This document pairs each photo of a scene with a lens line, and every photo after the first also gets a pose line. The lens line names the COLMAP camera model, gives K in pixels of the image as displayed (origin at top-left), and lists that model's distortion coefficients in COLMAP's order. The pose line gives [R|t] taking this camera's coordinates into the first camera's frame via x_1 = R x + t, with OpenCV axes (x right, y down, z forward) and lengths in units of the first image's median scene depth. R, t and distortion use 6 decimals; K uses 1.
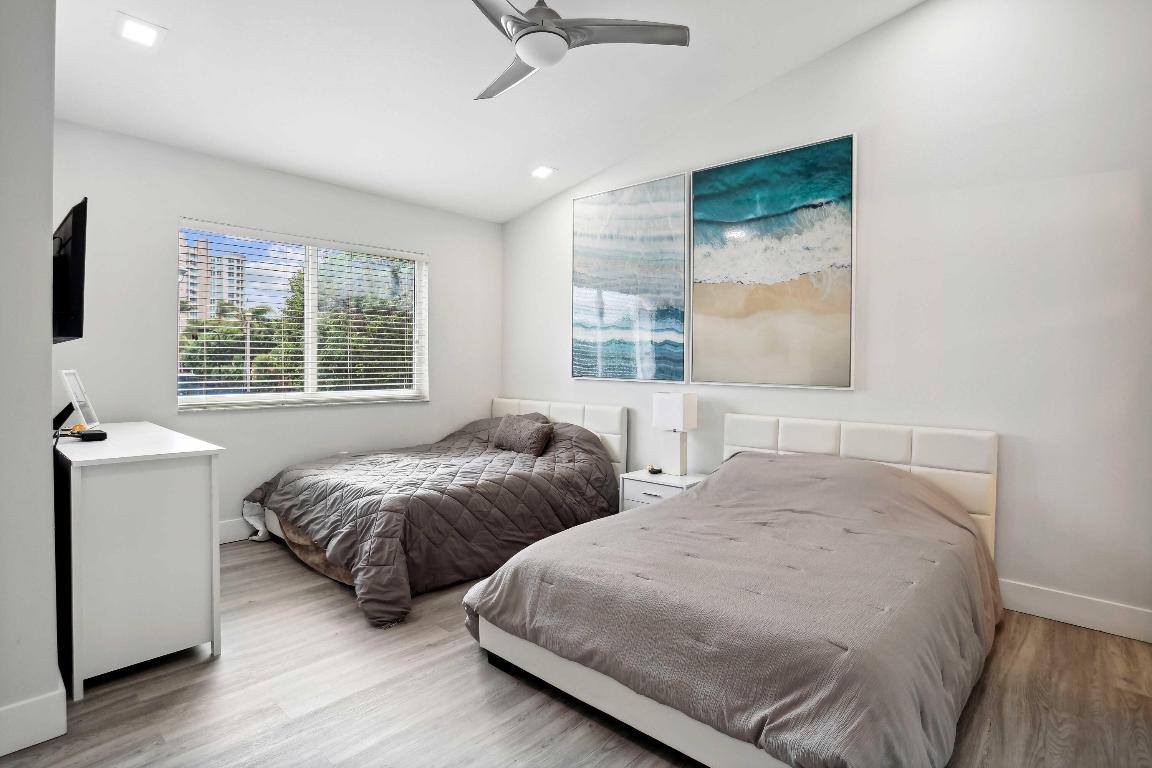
lens RADIAL K [[567.5, 0, 569.4], [0, 567.5, 374.3], [0, 0, 1]] dist [-0.051669, 0.030180]
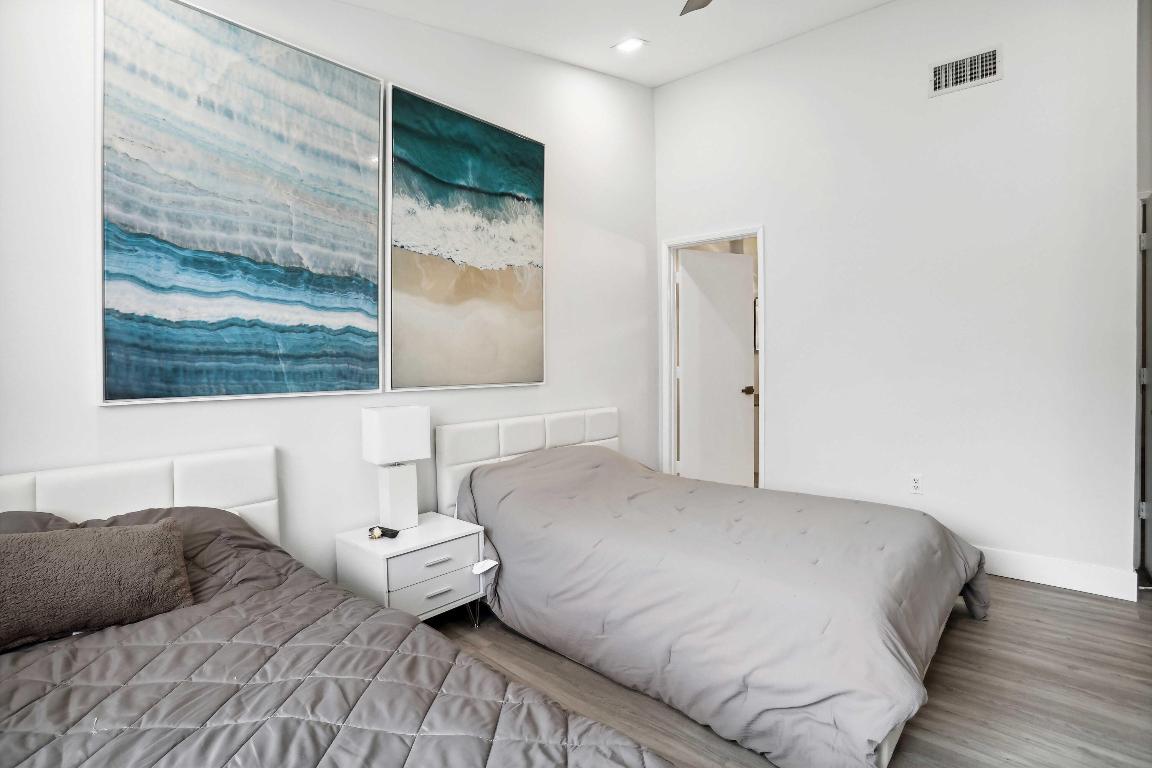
lens RADIAL K [[567.5, 0, 569.4], [0, 567.5, 374.3], [0, 0, 1]] dist [-0.051669, 0.030180]
pose [[0.010337, -0.028347, 0.999545, -0.476531], [0.036840, 0.998930, 0.027949, -0.016276], [-0.999268, 0.036534, 0.011370, 0.790103]]
